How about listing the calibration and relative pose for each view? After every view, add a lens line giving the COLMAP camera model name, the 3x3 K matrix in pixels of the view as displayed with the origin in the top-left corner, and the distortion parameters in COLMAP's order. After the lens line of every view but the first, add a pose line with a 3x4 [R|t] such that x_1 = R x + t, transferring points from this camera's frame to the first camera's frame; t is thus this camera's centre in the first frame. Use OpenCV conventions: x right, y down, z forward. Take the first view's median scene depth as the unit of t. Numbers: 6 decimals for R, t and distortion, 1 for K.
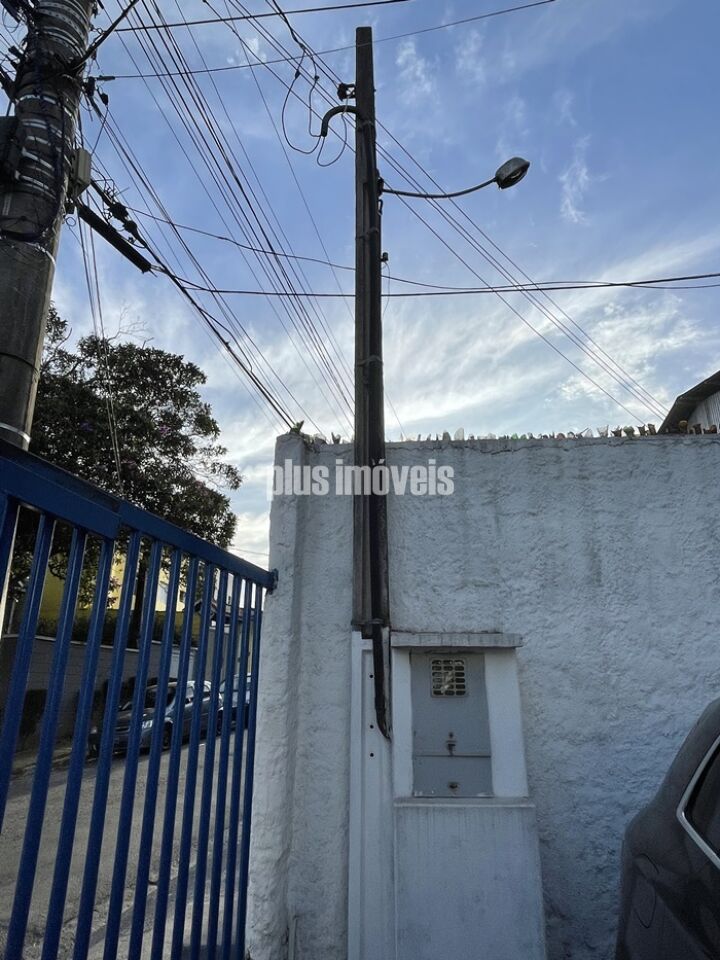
lens RADIAL K [[637.3, 0, 360.0], [0, 637.3, 480.0], [0, 0, 1]] dist [0.004623, 0.000914]
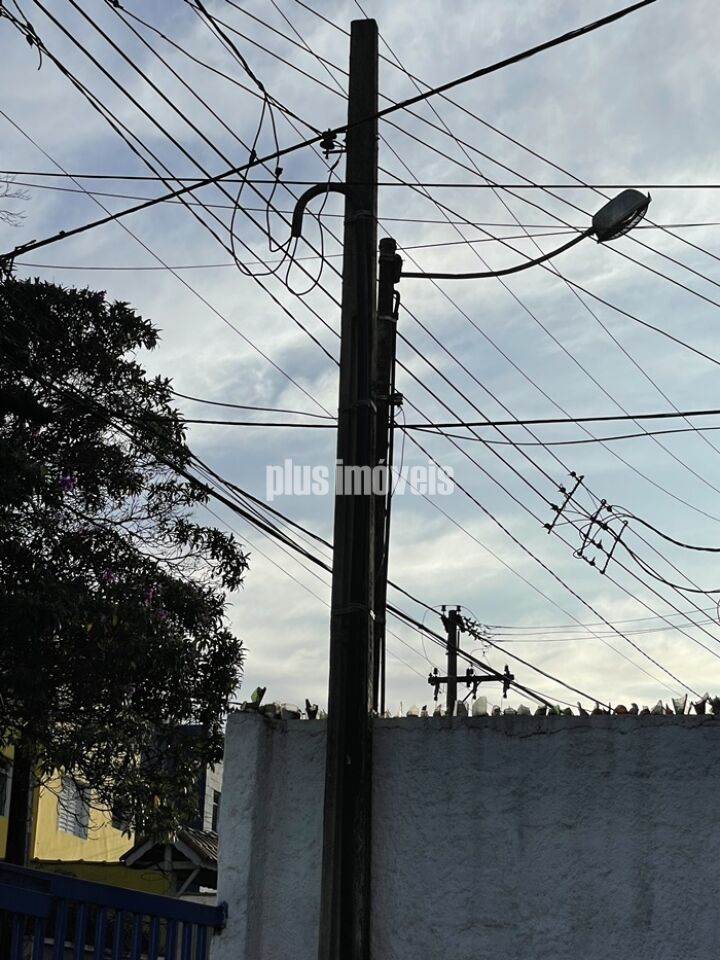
lens RADIAL K [[1941.4, 0, 360.0], [0, 1941.4, 480.0], [0, 0, 1]] dist [0.089366, 0.175550]
pose [[0.989108, -0.022201, -0.145507, 0.366990], [0.026147, 0.999339, 0.025259, -0.406424], [0.144850, -0.028788, 0.989035, -1.237396]]
